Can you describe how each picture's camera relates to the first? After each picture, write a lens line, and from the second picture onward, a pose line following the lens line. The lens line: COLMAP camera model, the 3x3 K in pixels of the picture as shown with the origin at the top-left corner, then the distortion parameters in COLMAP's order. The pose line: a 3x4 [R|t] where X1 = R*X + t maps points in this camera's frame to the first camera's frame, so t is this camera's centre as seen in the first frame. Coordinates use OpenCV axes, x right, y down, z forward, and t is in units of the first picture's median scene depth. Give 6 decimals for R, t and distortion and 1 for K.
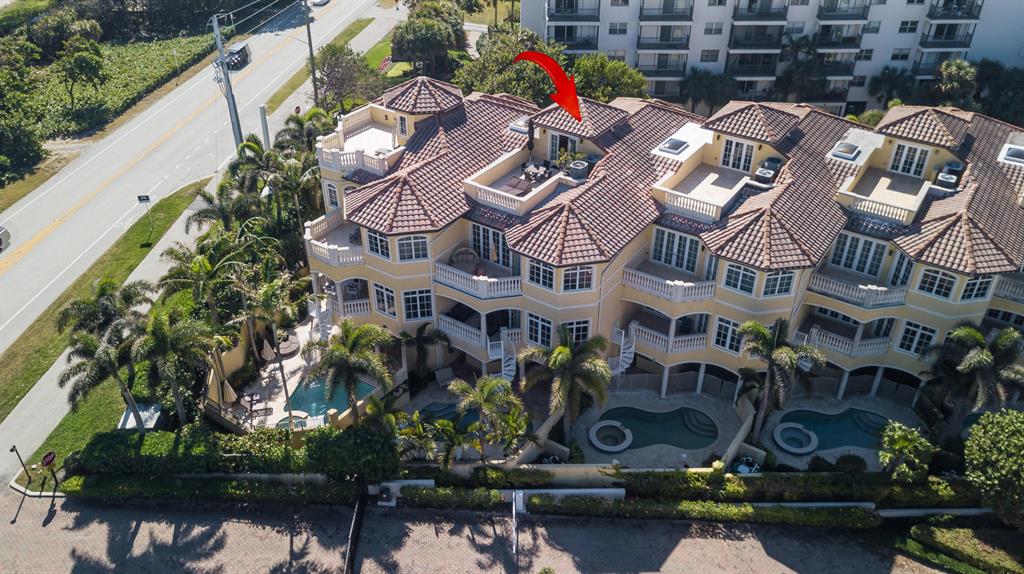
lens RADIAL K [[801.3, 0, 506.6], [0, 801.3, 290.6], [0, 0, 1]] dist [0.011984, 0.010805]
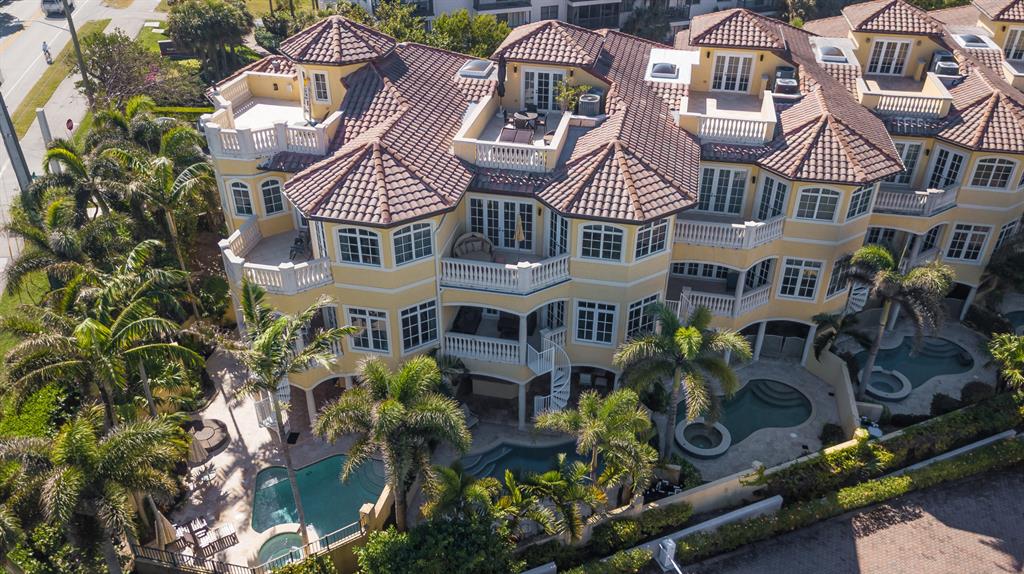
lens RADIAL K [[801.3, 0, 506.6], [0, 801.3, 290.6], [0, 0, 1]] dist [0.011984, 0.010805]
pose [[0.922067, -0.199468, 0.331669, -0.267580], [0.210262, 0.977639, 0.003412, 0.001474], [-0.324933, 0.066591, 0.943390, 0.315988]]
